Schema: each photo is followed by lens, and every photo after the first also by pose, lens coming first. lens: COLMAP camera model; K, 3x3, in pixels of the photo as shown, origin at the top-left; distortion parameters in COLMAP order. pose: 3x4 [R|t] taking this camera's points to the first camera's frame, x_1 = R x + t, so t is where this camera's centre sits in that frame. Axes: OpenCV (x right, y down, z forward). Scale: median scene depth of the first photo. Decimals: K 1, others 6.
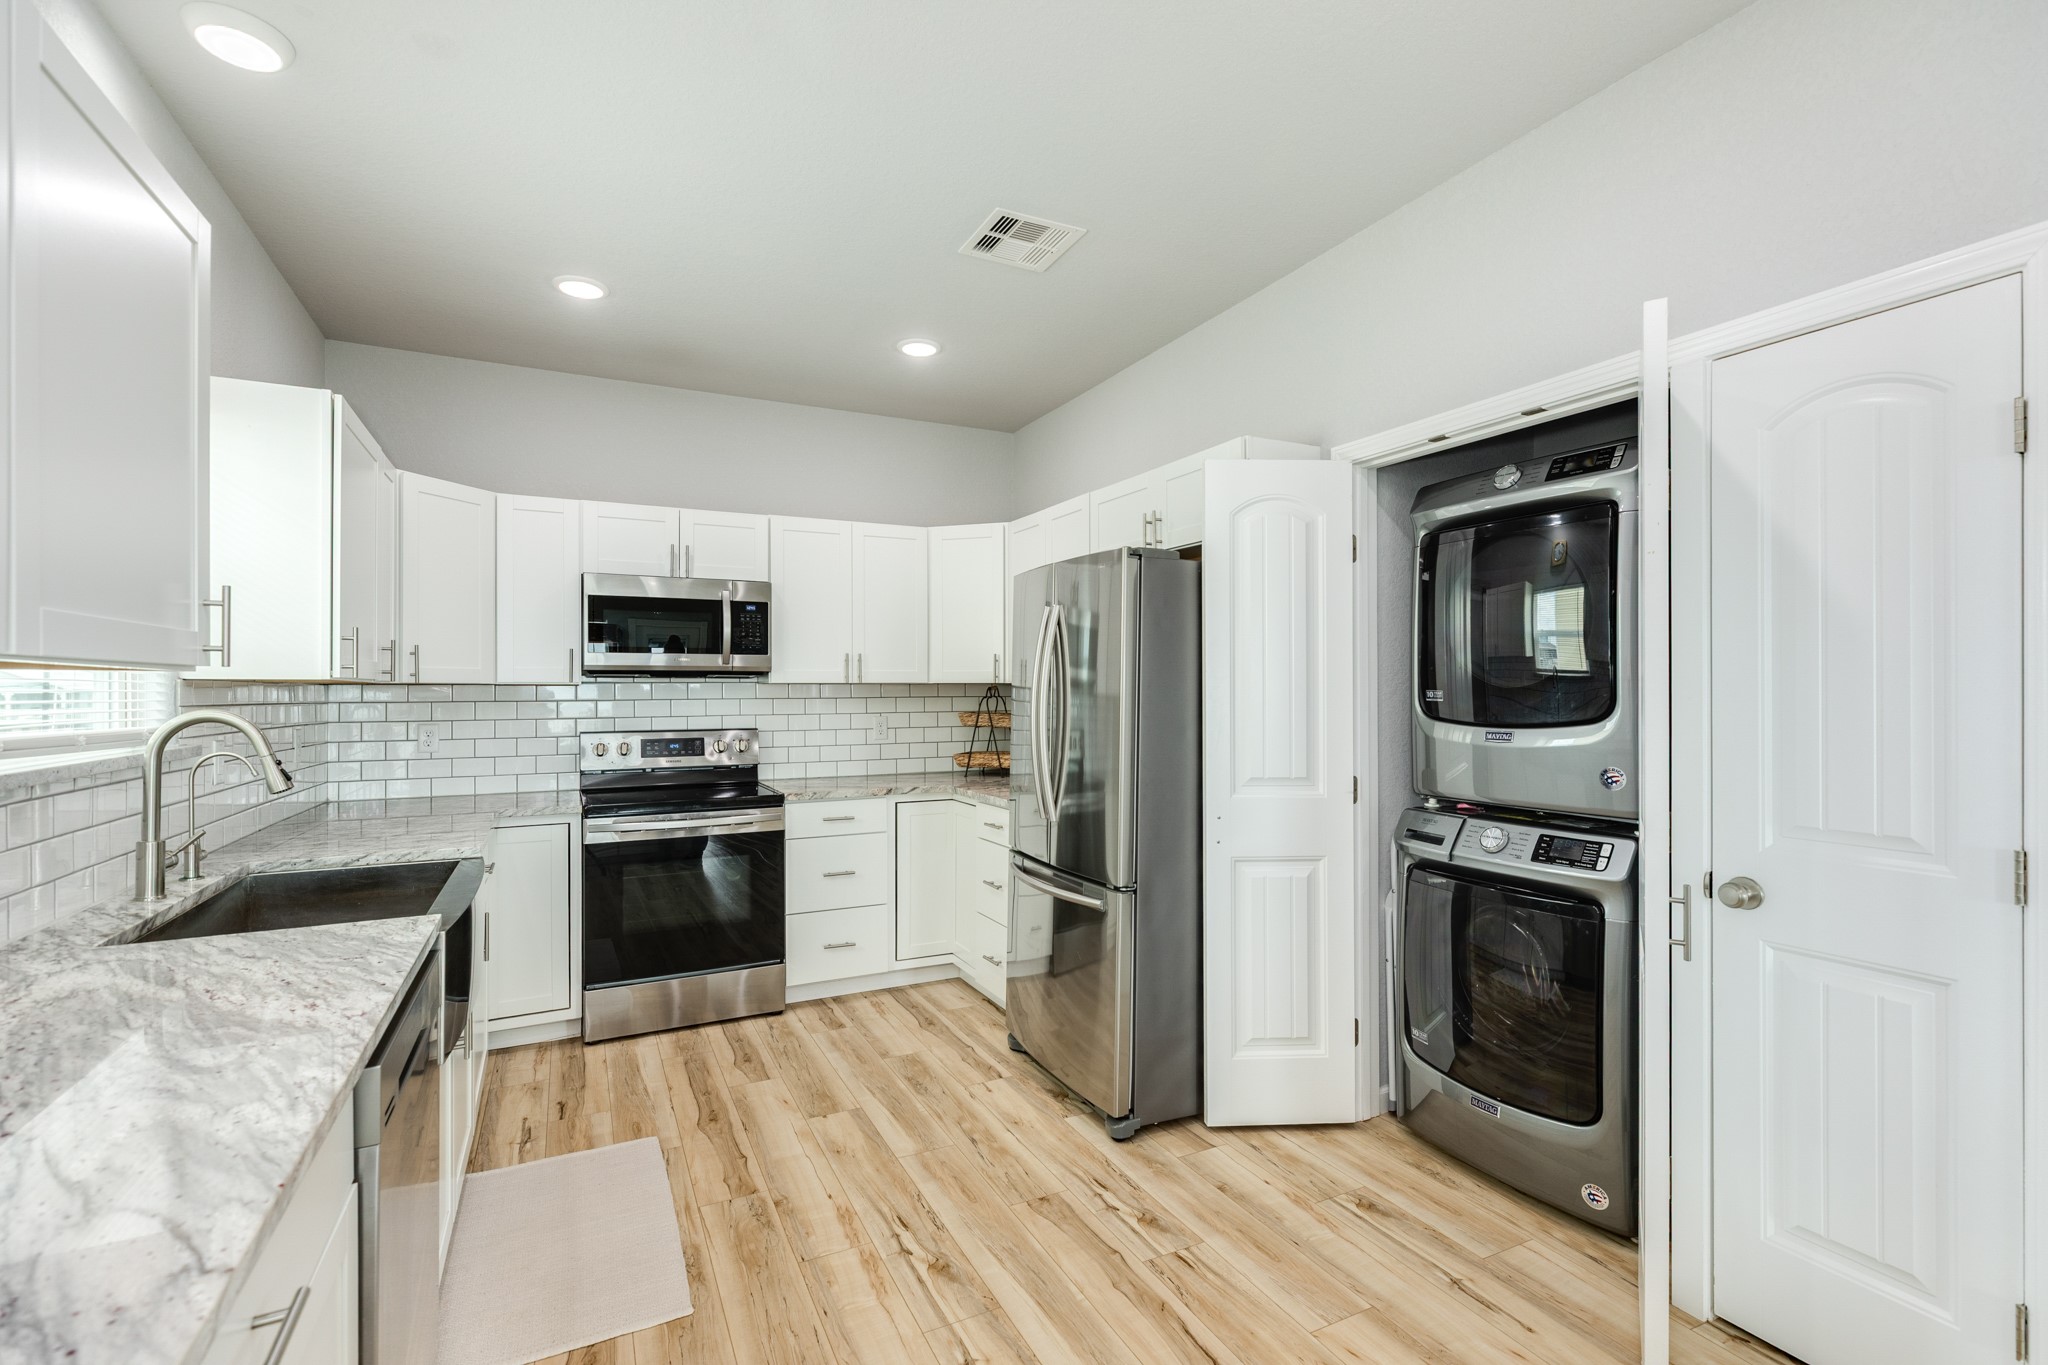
lens RADIAL K [[913.8, 0, 1022.9], [0, 913.8, 686.2], [0, 0, 1]] dist [0.001772, 0.000863]
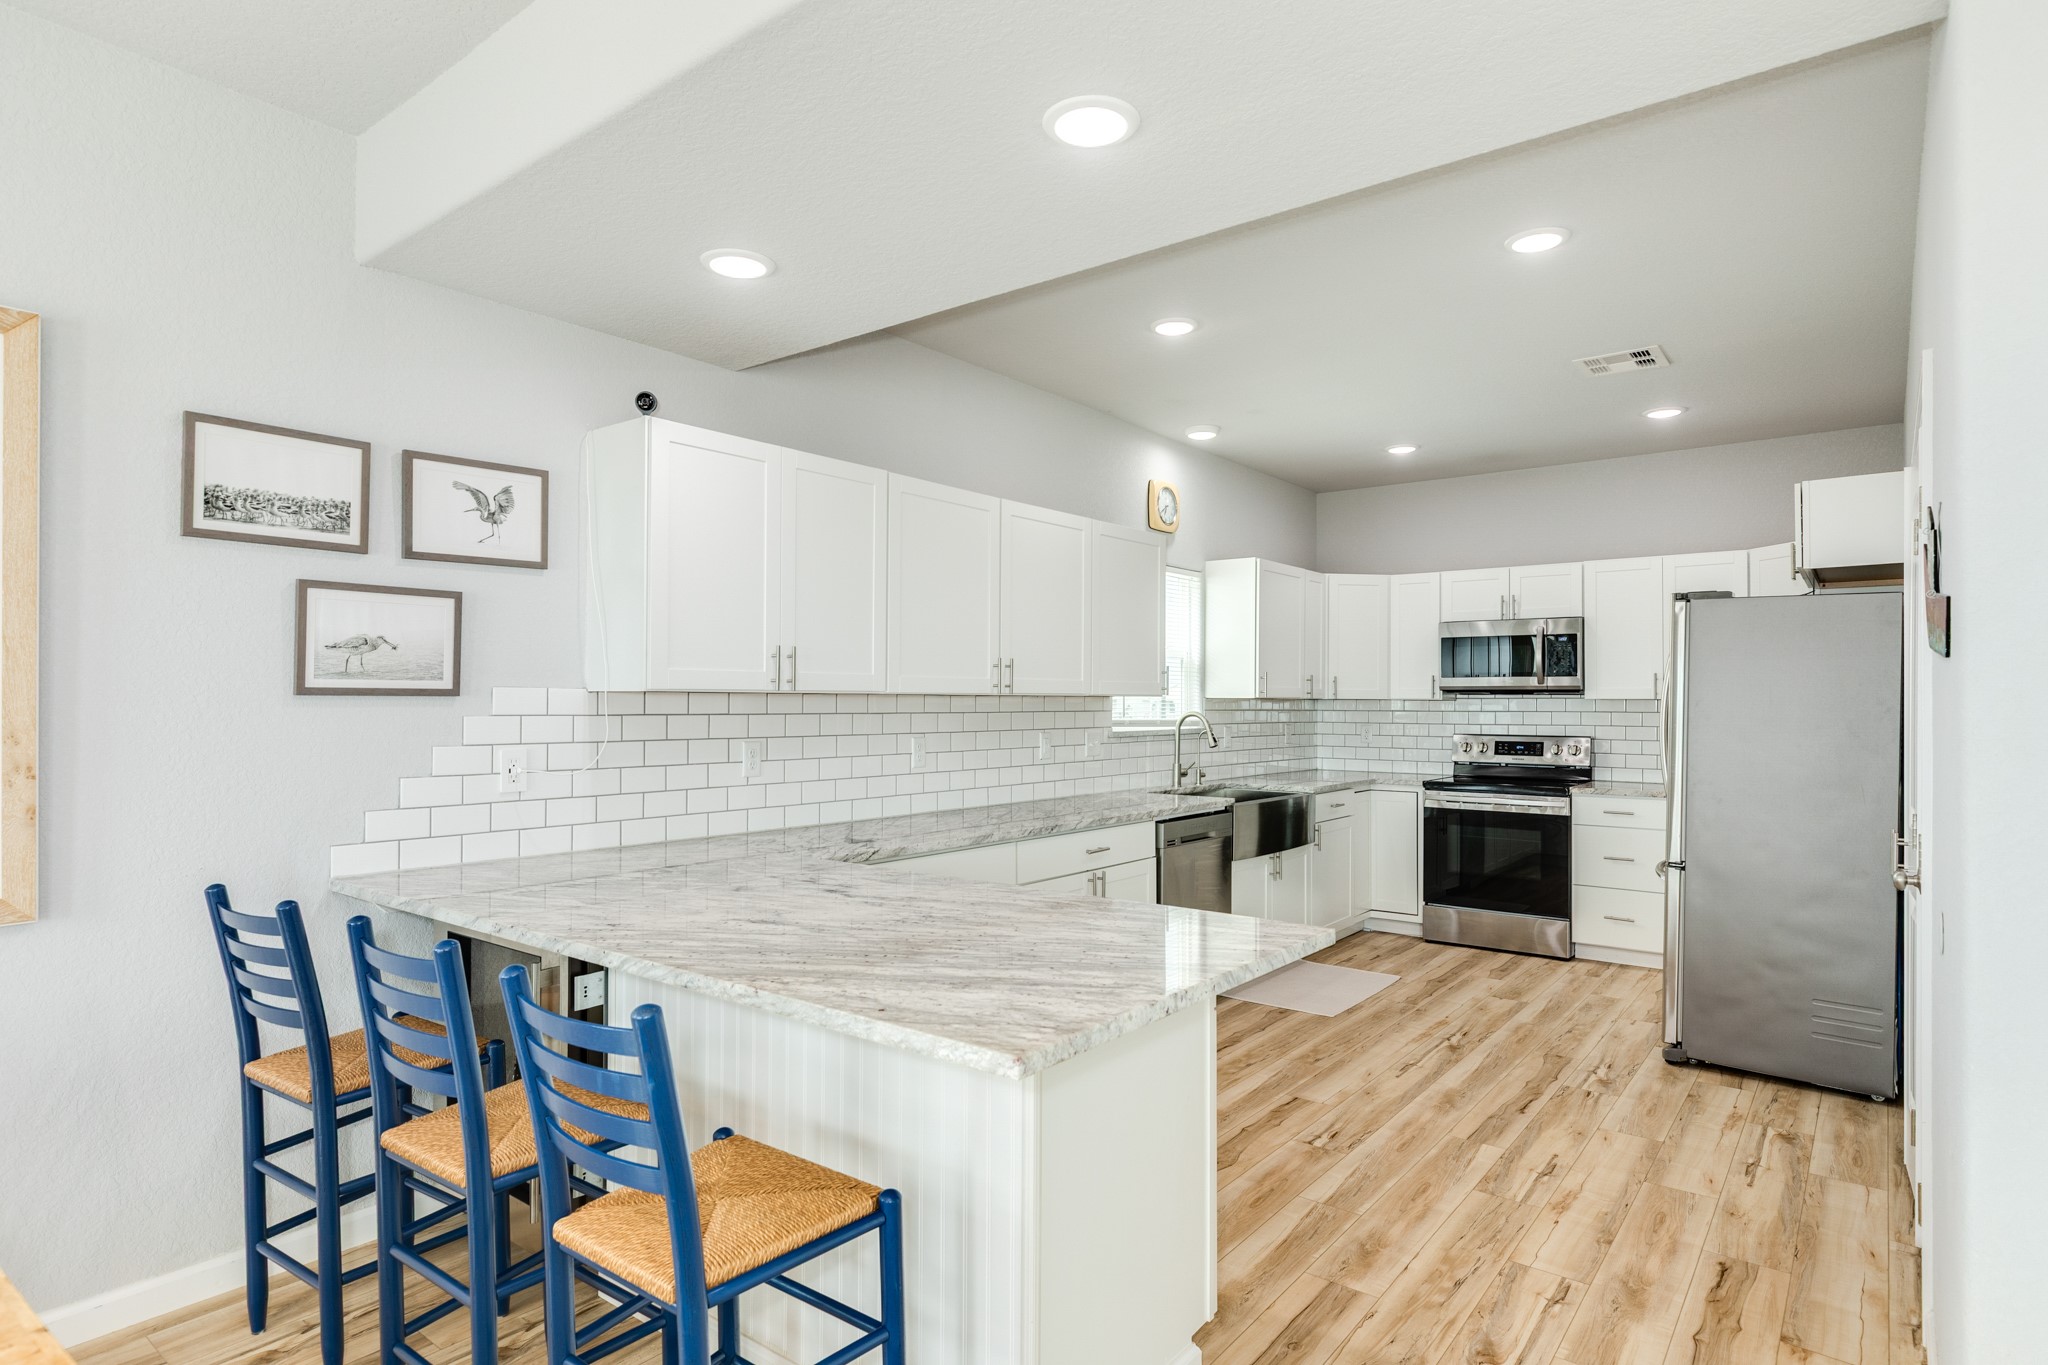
lens RADIAL K [[1094.1, 0, 1014.9], [0, 1094.1, 691.1], [0, 0, 1]] dist [0.003491, -0.001105]
pose [[0.423629, -0.003773, -0.905828, 0.831666], [-0.000580, 0.999990, -0.004437, -0.007977], [0.905836, 0.002405, 0.423623, -0.352543]]
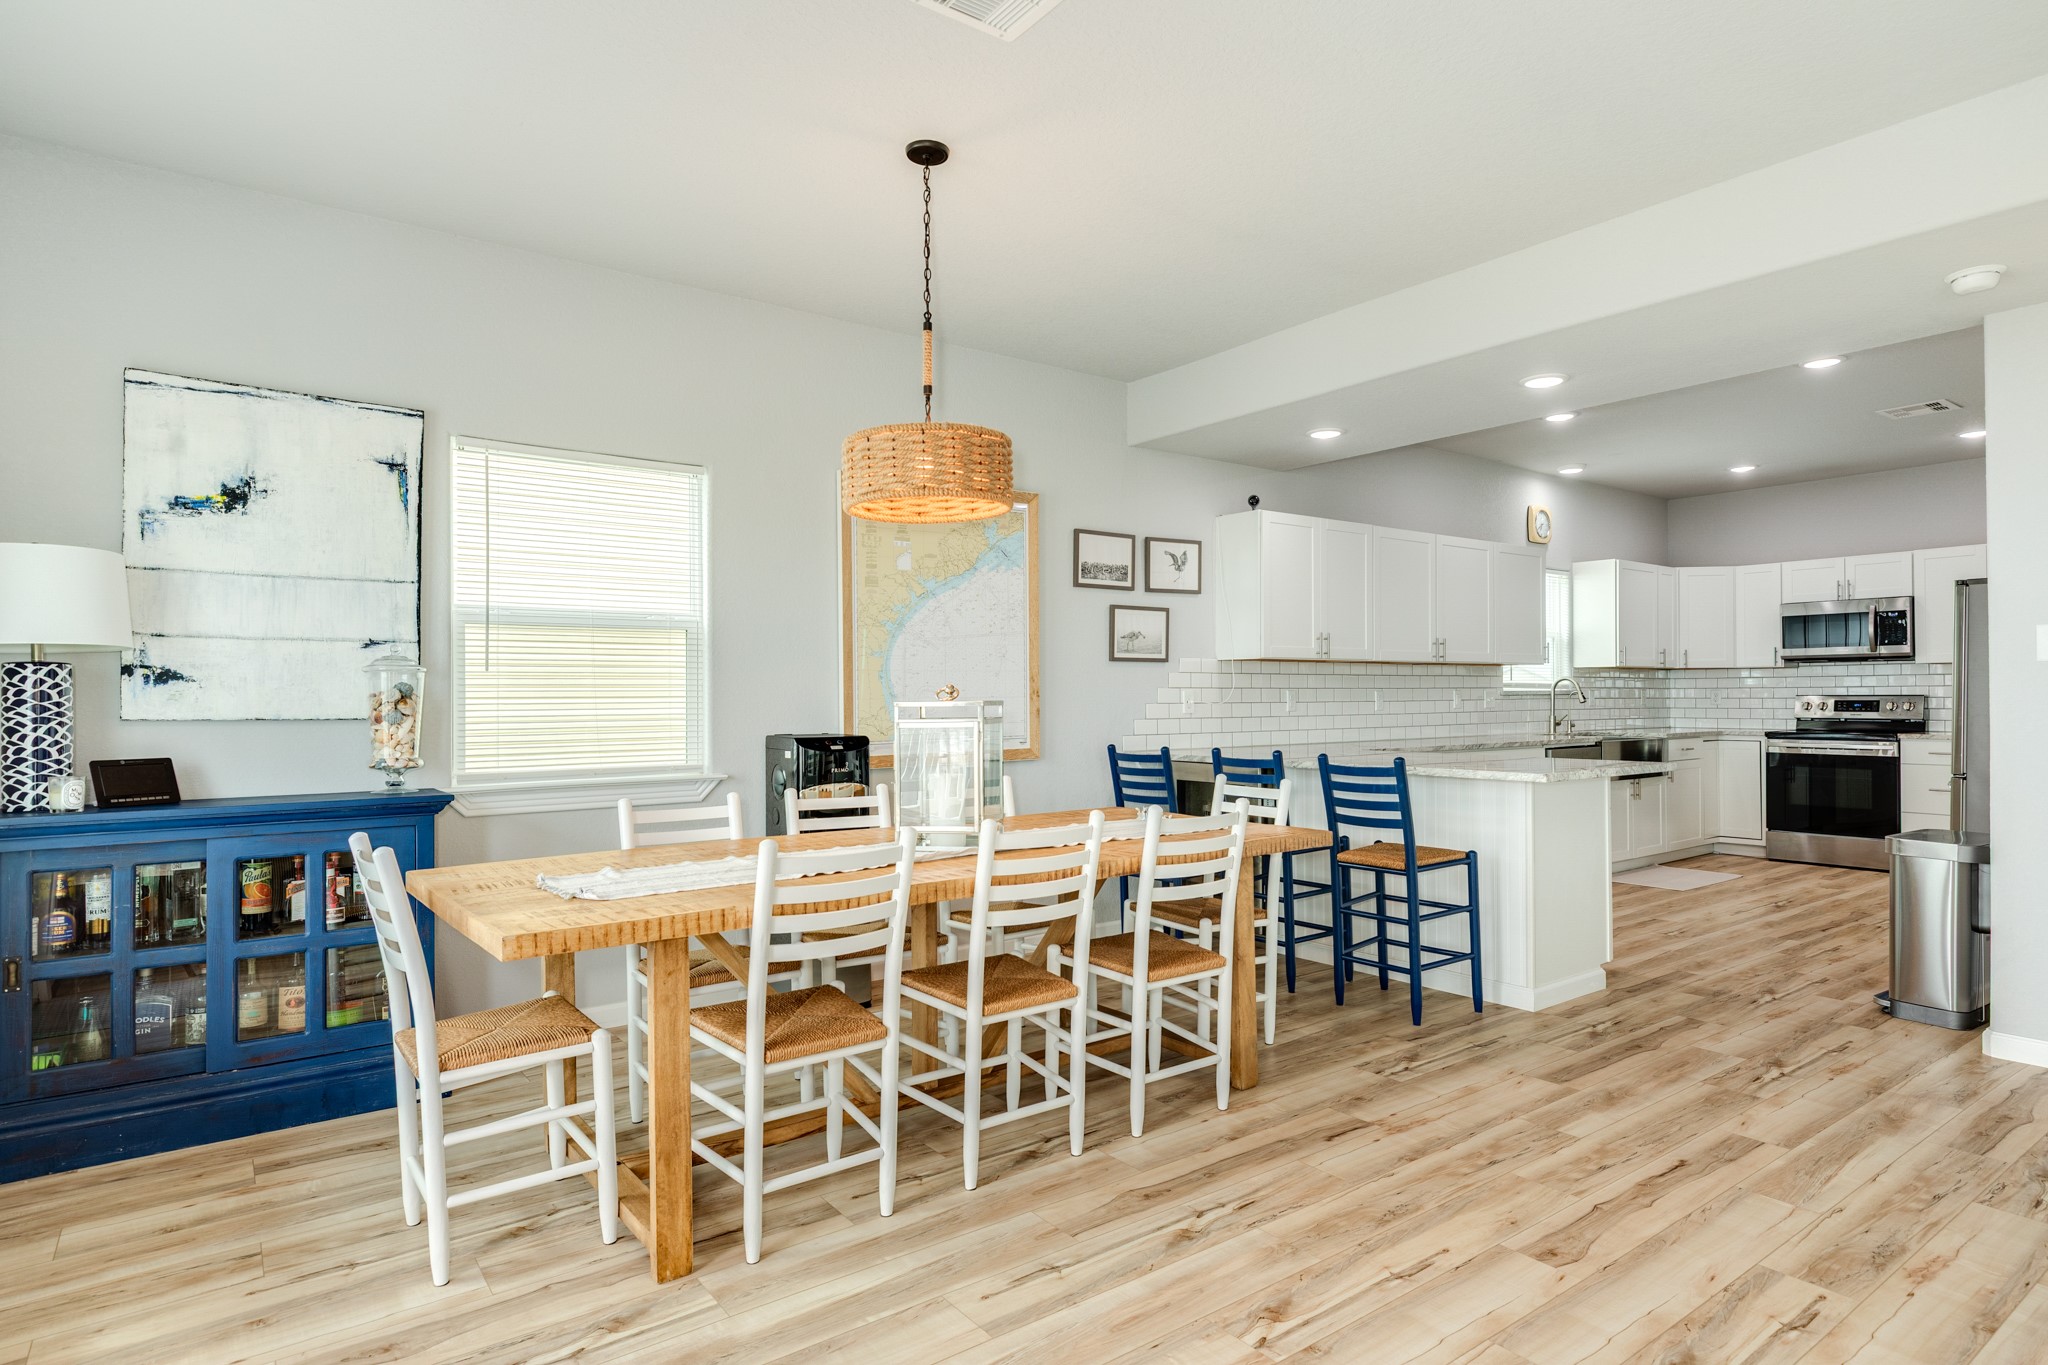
lens RADIAL K [[1094.1, 0, 1014.9], [0, 1094.1, 691.1], [0, 0, 1]] dist [0.003491, -0.001105]
pose [[0.165063, -0.000770, -0.986283, 1.426976], [0.009156, 0.999958, 0.000751, 0.030702], [0.986240, -0.009154, 0.165063, -0.853324]]
